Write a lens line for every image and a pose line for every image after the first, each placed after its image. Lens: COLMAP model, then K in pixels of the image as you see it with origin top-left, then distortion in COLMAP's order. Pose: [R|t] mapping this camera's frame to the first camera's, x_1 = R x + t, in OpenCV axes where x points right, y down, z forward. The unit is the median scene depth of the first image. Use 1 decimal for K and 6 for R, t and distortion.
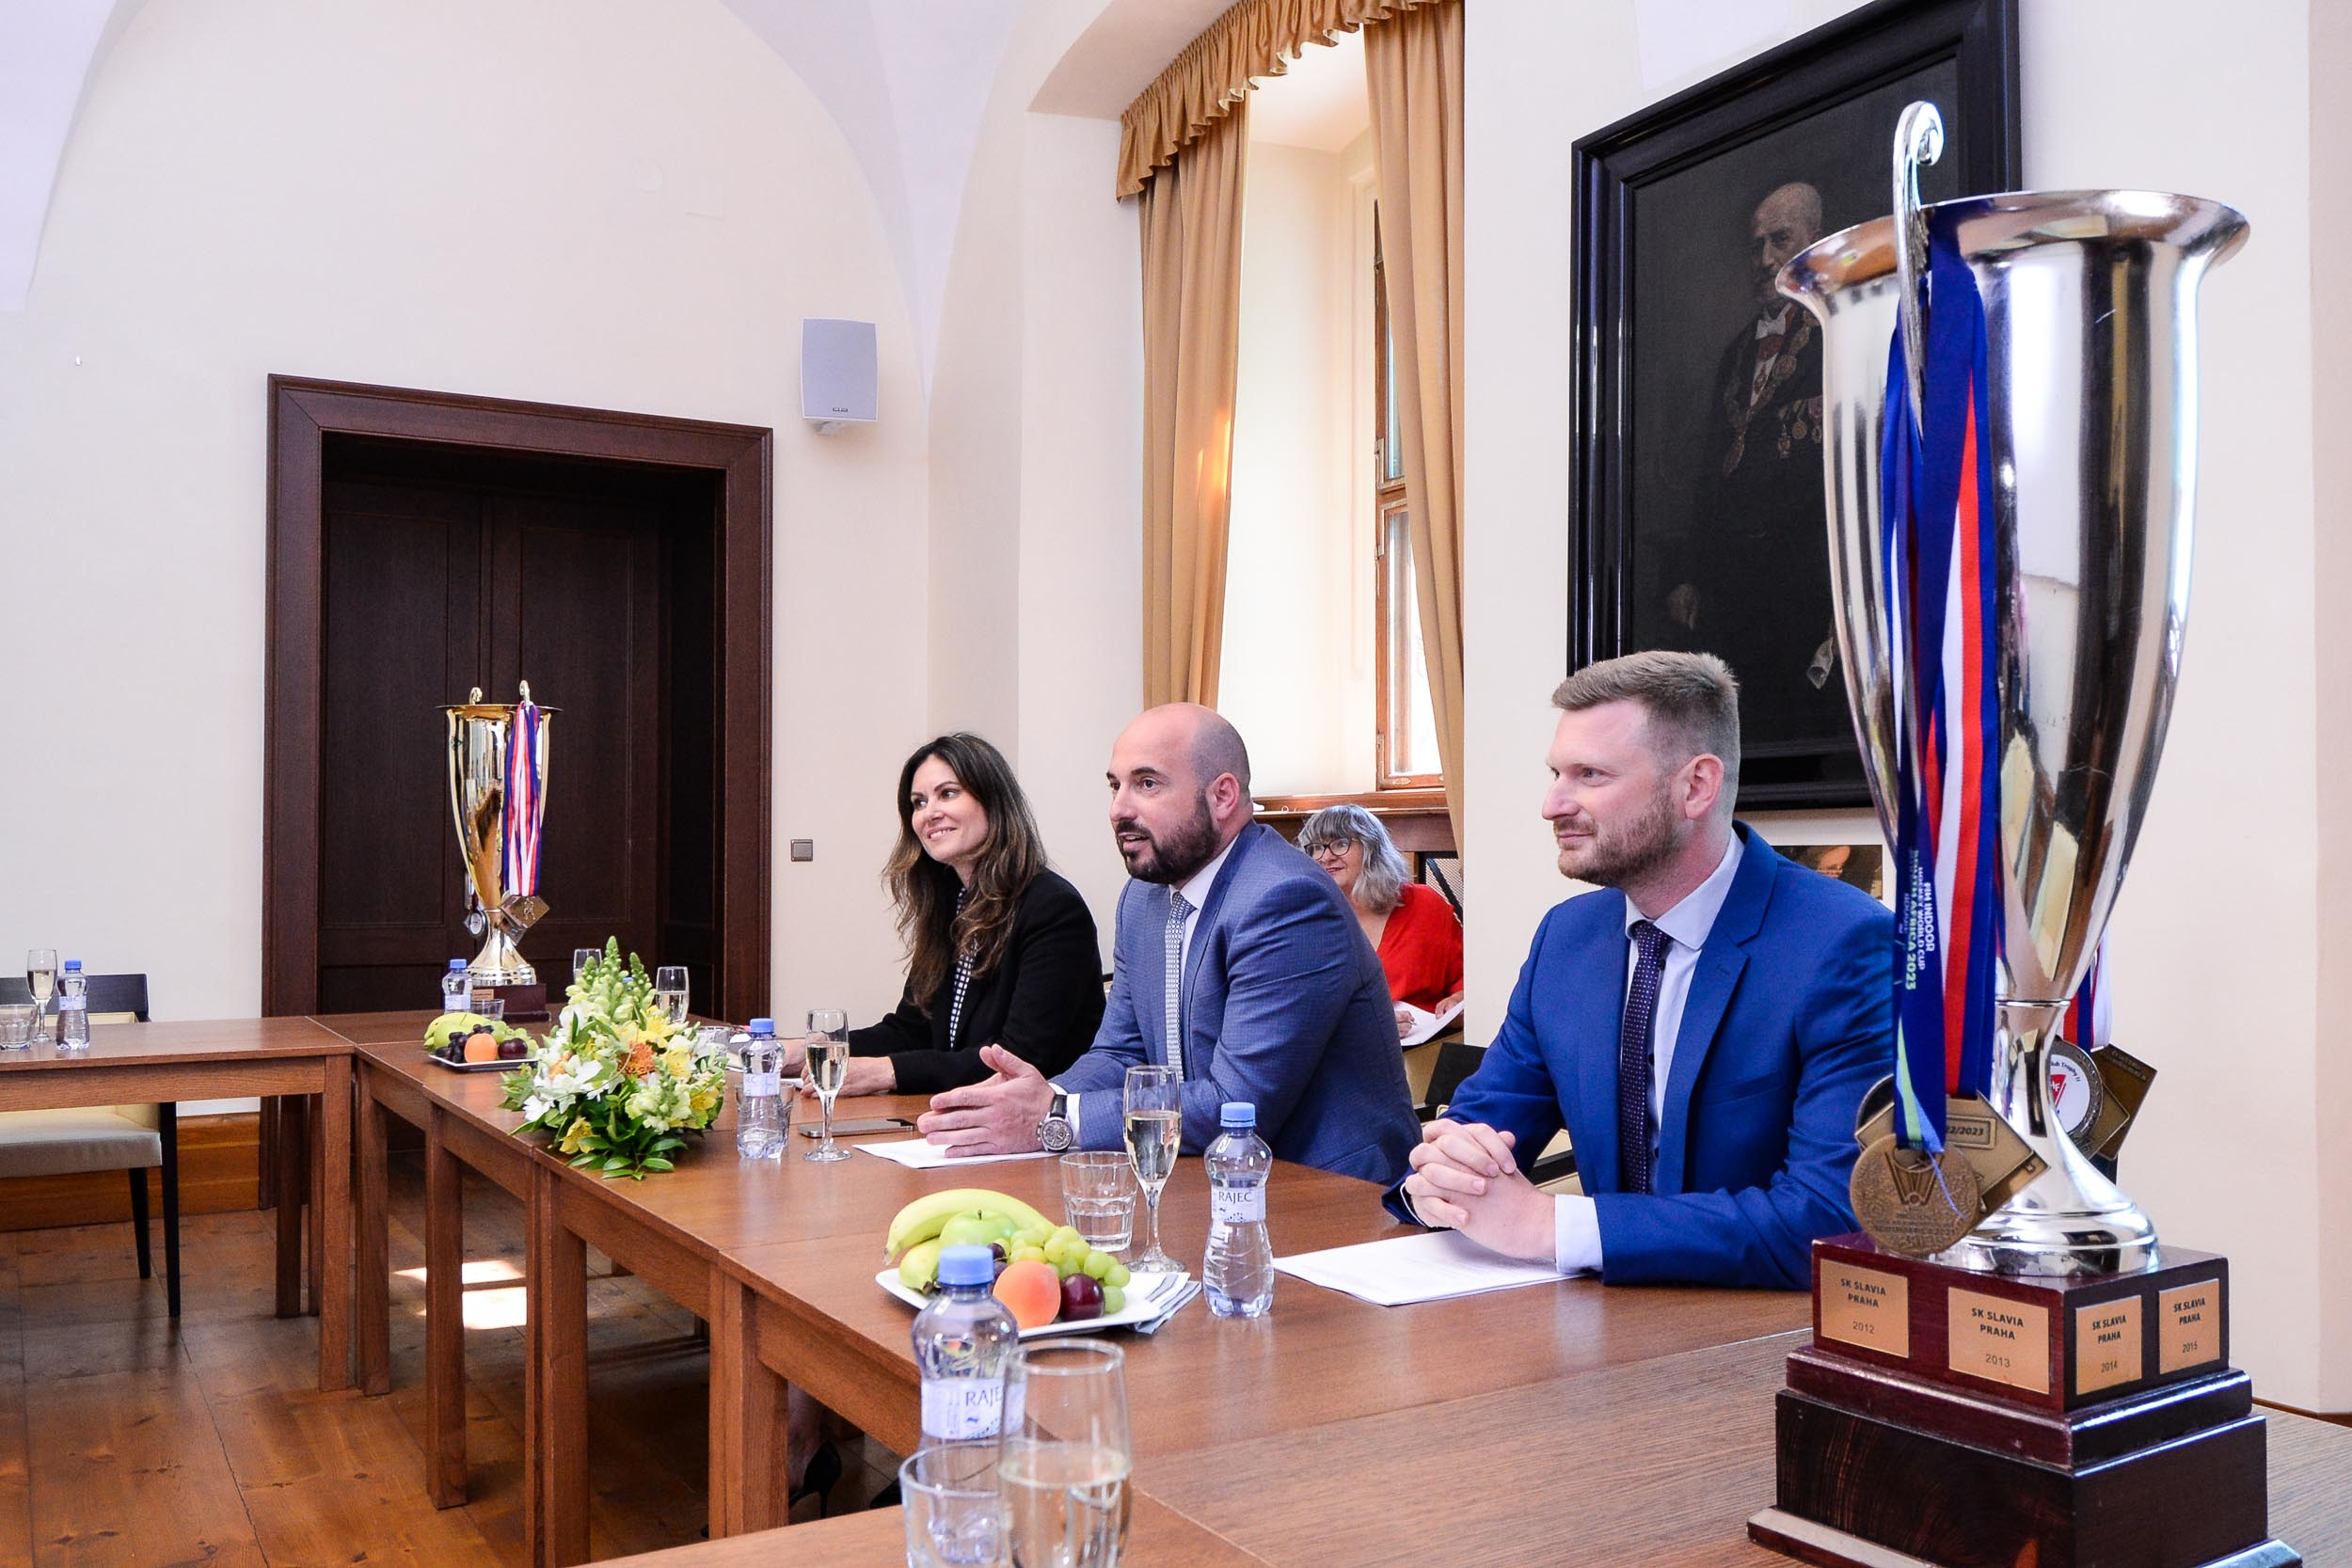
lens RADIAL K [[1949.2, 0, 1171.2], [0, 1949.2, 739.3], [0, 0, 1]] dist [0.025181, -0.014539]
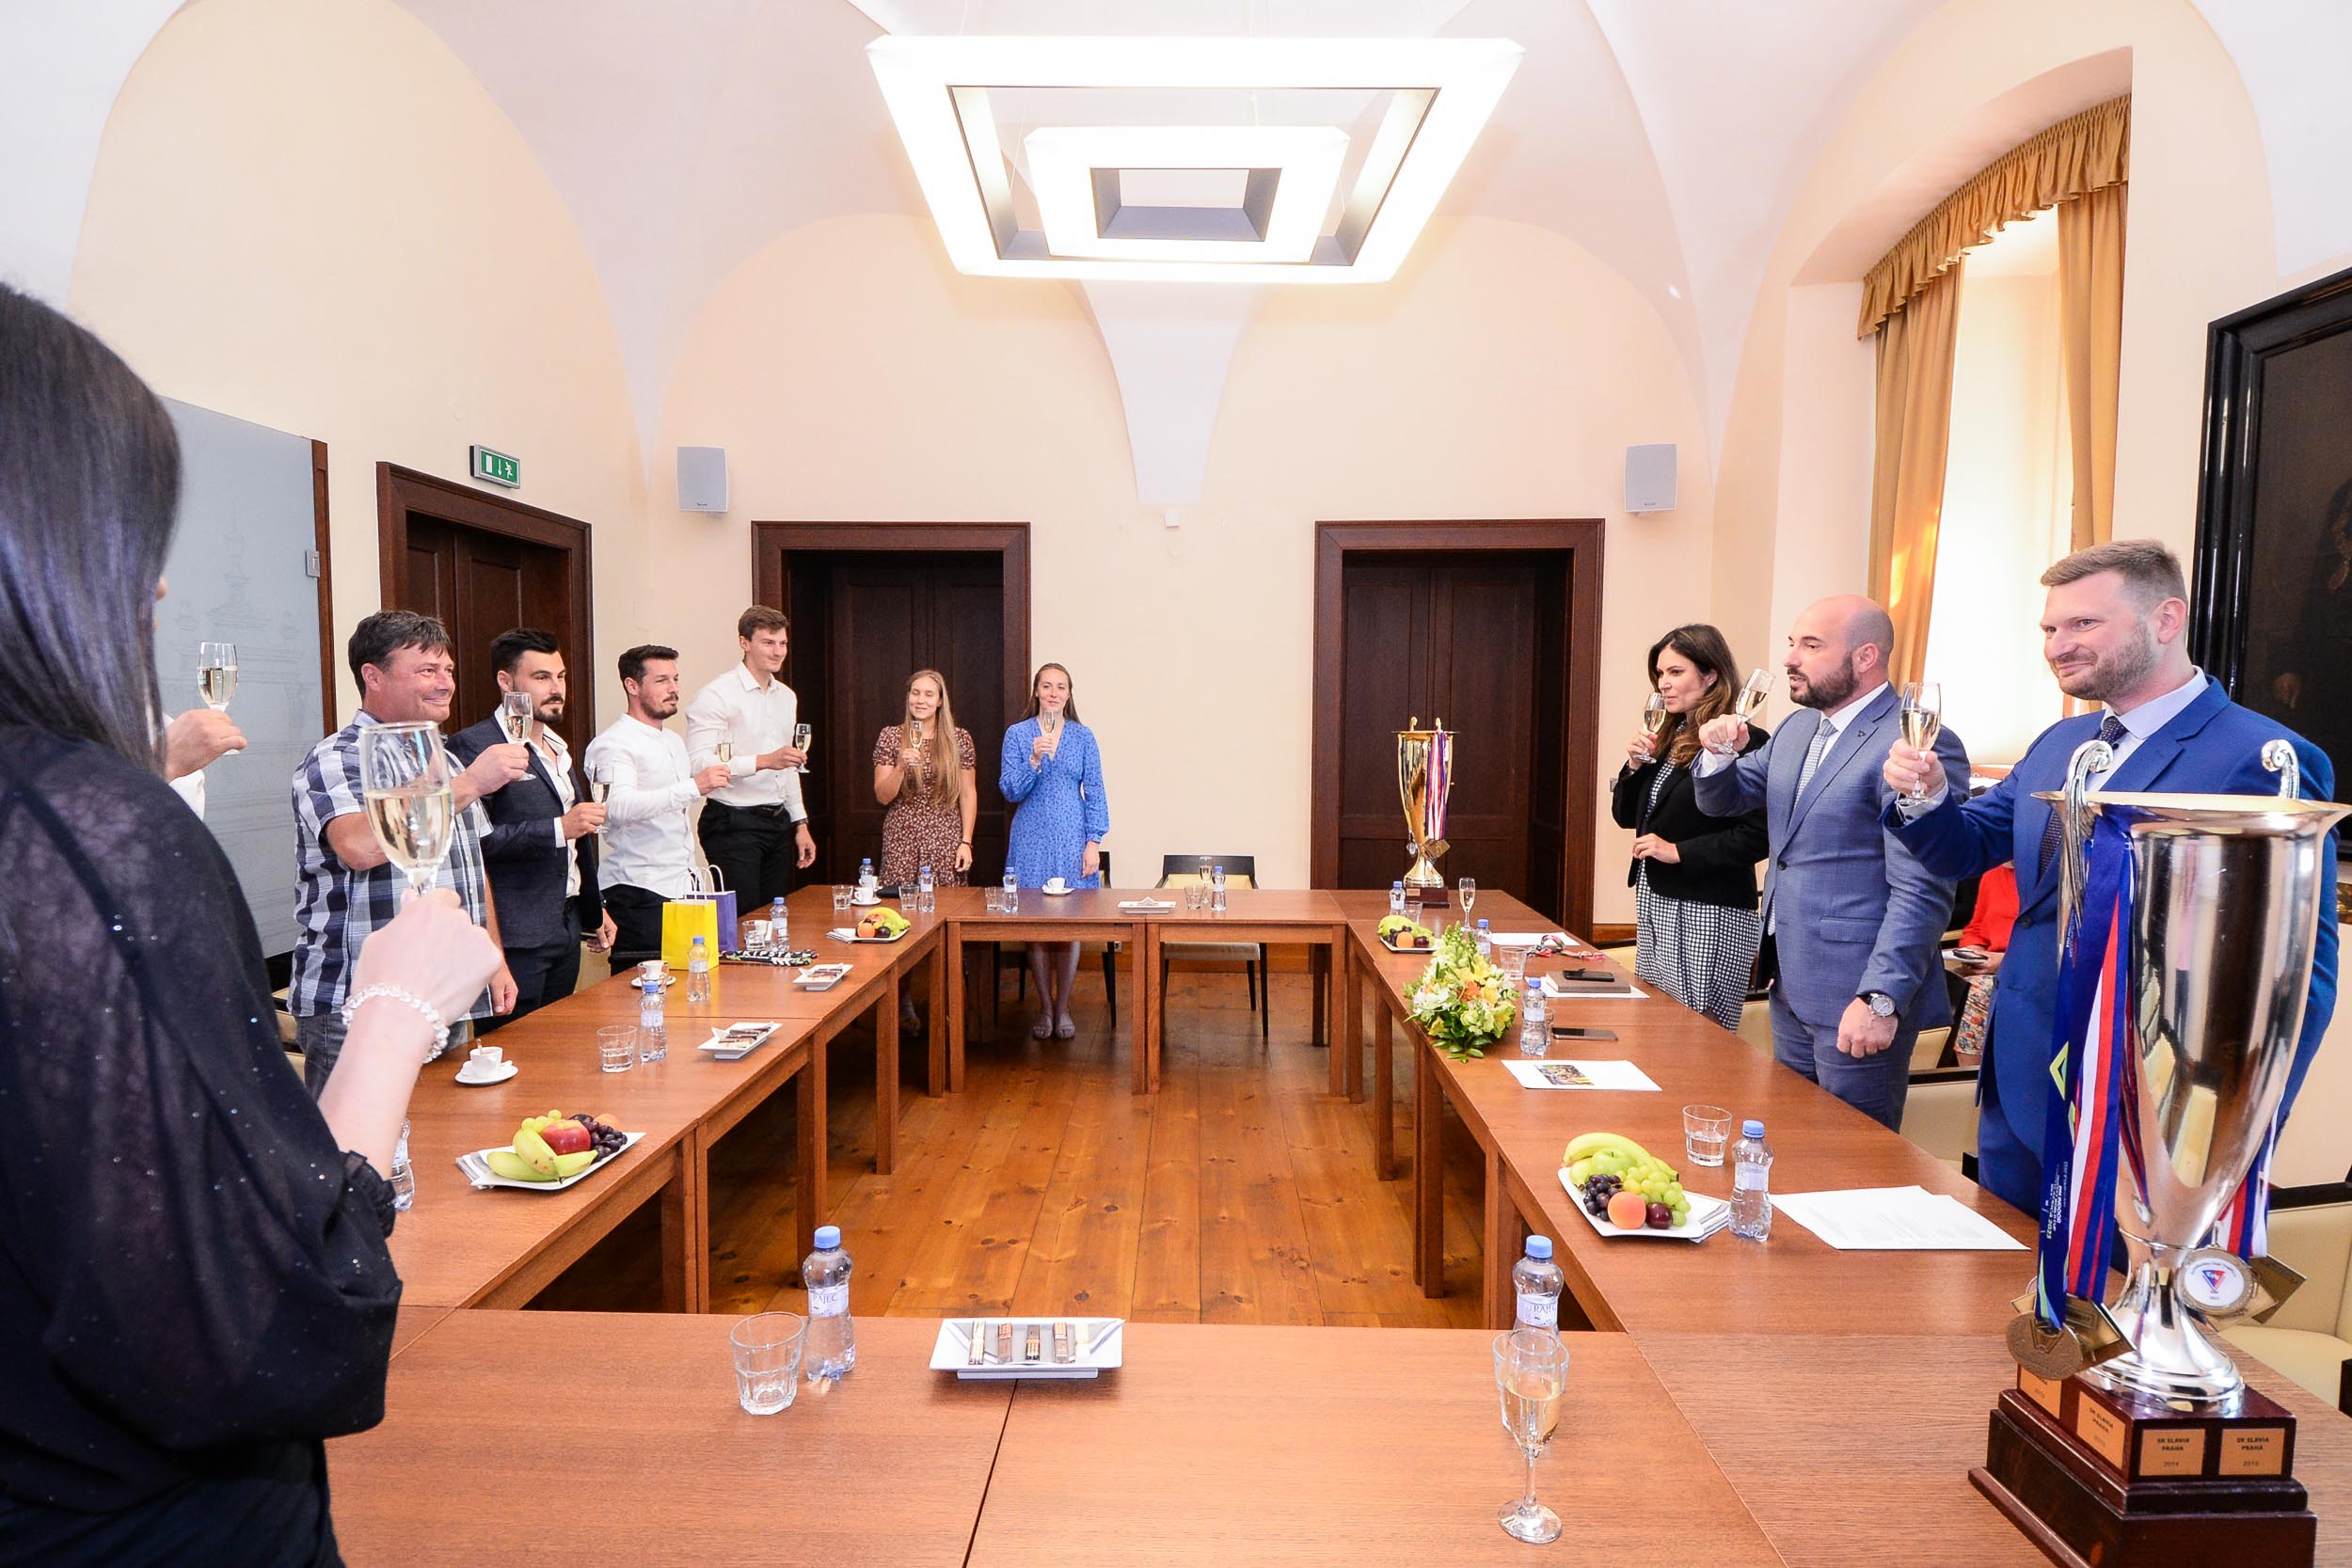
lens RADIAL K [[1215.4, 0, 1179.9], [0, 1215.4, 775.4], [0, 0, 1]] dist [-0.014645, -0.002053]
pose [[0.852000, 0.038247, -0.522143, 0.044936], [0.006086, 0.996537, 0.082929, -0.069222], [0.523506, -0.073833, 0.848817, -0.058983]]
